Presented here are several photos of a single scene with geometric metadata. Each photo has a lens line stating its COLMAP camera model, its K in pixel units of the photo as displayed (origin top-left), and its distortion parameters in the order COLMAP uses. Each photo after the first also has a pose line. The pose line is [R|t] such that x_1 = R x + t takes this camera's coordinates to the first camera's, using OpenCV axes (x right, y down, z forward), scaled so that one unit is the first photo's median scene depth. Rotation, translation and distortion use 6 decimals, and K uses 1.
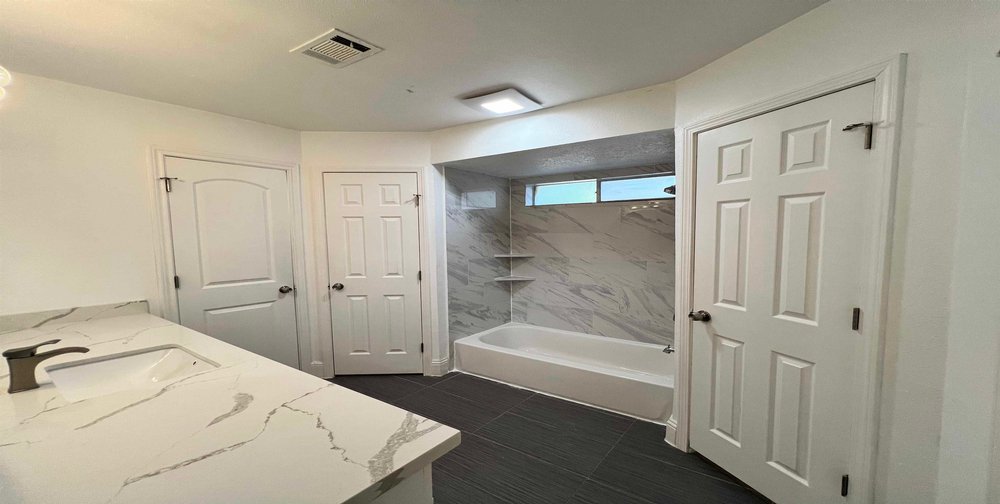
lens RADIAL K [[398.6, 0, 499.6], [0, 398.6, 251.4], [0, 0, 1]] dist [-0.001539, -0.000263]
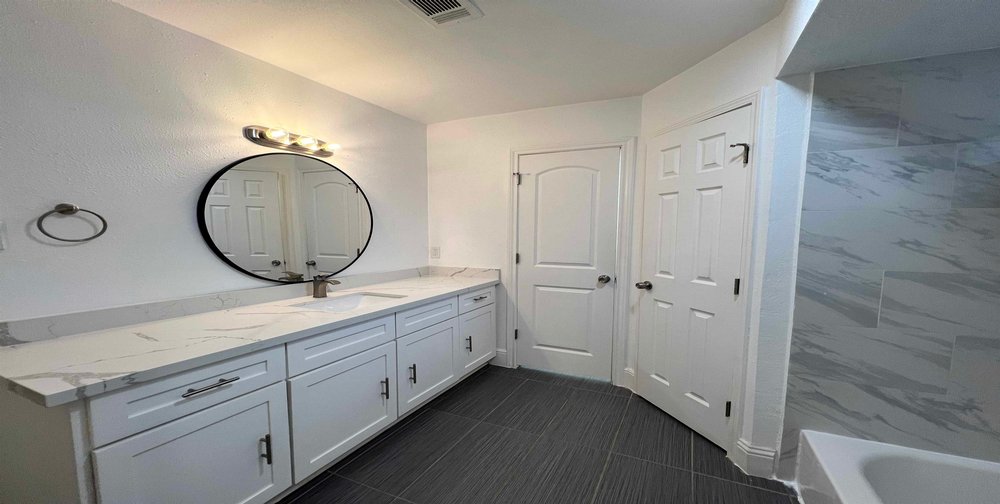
lens RADIAL K [[398.6, 0, 492.2], [0, 398.6, 266.9], [0, 0, 1]] dist [-0.001539, -0.000263]
pose [[0.177791, 0.097599, -0.979216, 0.288908], [-0.047808, 0.994751, 0.090467, -0.003068], [0.982906, 0.030730, 0.181523, 0.530442]]
